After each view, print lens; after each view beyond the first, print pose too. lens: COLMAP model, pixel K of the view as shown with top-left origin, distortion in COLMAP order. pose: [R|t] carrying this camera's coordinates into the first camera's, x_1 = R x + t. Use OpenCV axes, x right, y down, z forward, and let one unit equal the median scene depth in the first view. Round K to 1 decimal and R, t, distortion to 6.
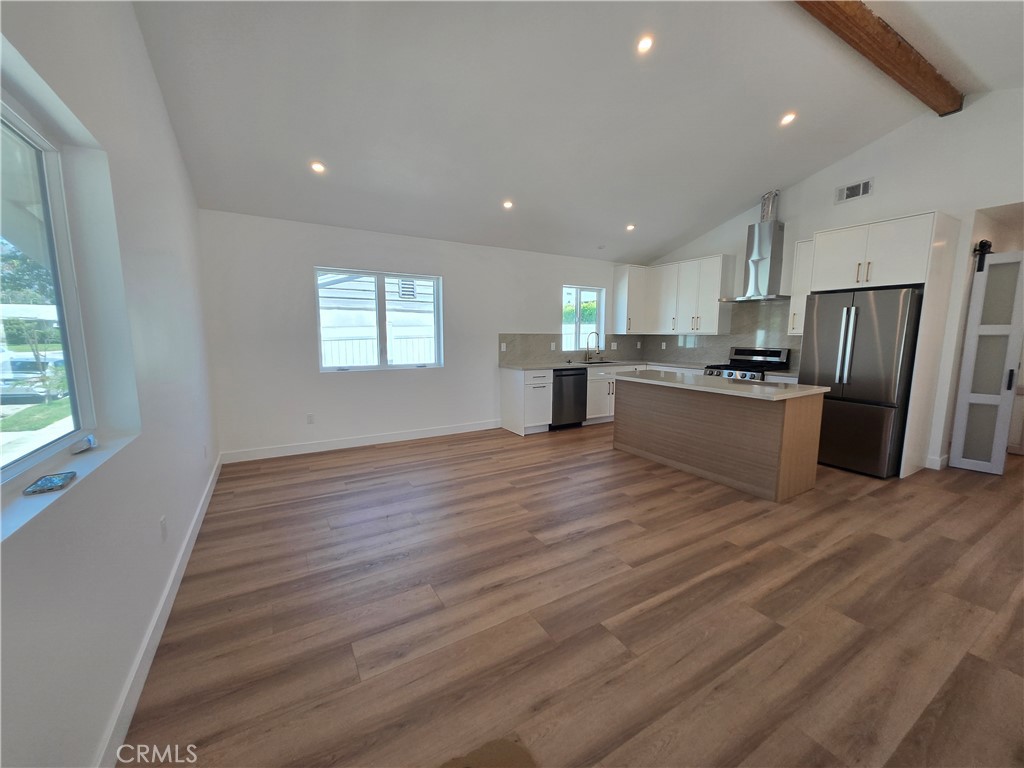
lens RADIAL K [[408.0, 0, 516.8], [0, 408.0, 388.4], [0, 0, 1]] dist [0.002974, 0.002302]
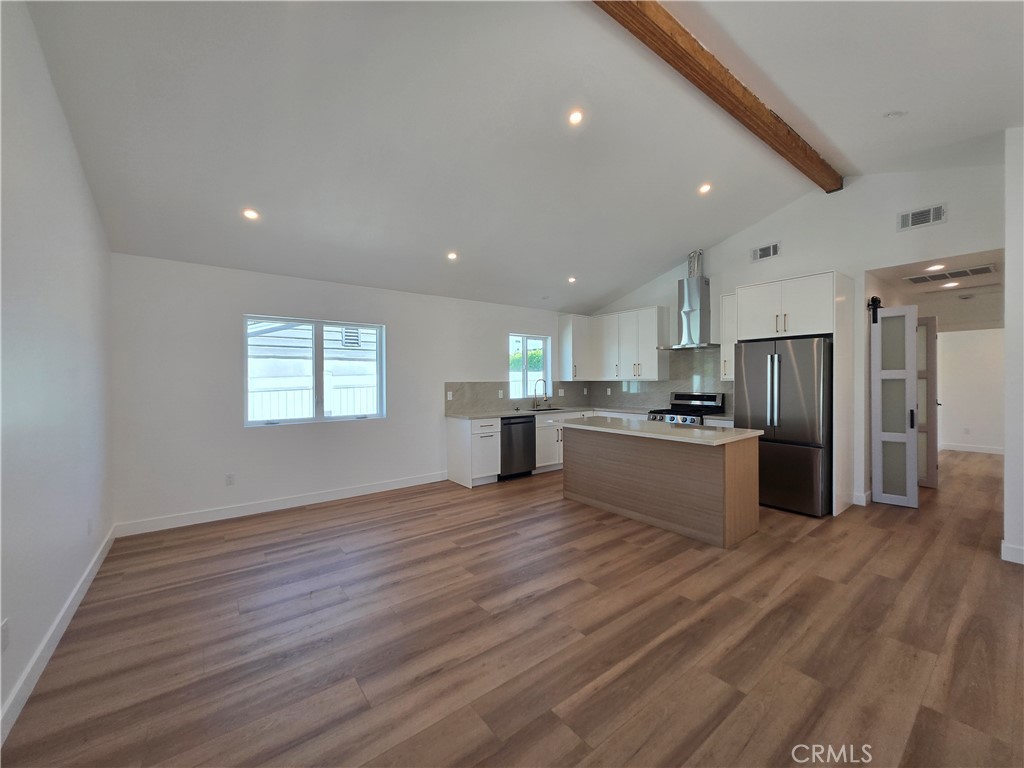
lens RADIAL K [[408.0, 0, 516.0], [0, 408.0, 387.0], [0, 0, 1]] dist [0.002974, 0.002302]
pose [[0.993110, -0.013116, 0.116448, 0.017638], [0.026523, 0.993087, -0.114342, -0.009432], [-0.114143, 0.116643, 0.986593, 0.027736]]
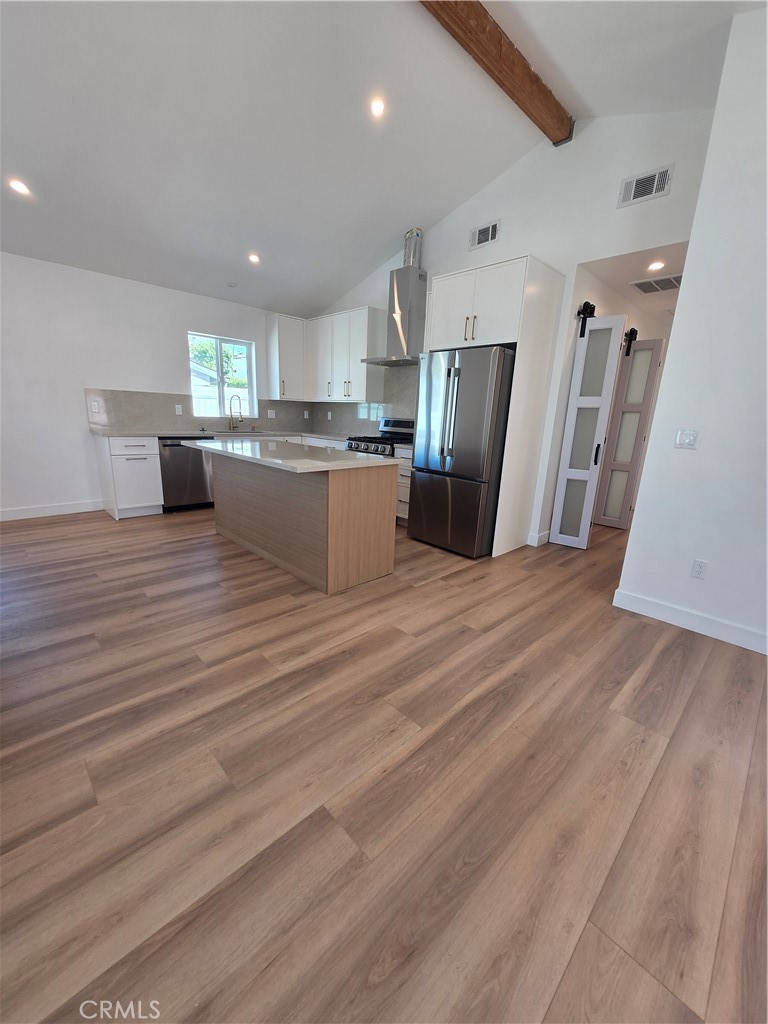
lens RADIAL K [[408.0, 0, 383.2], [0, 408.0, 521.6], [0, 0, 1]] dist [0.002974, 0.002302]
pose [[0.974794, -0.020655, 0.222149, 0.487962], [-0.008134, 0.991753, 0.127903, 0.017791], [-0.222959, -0.126486, 0.966587, 0.152281]]
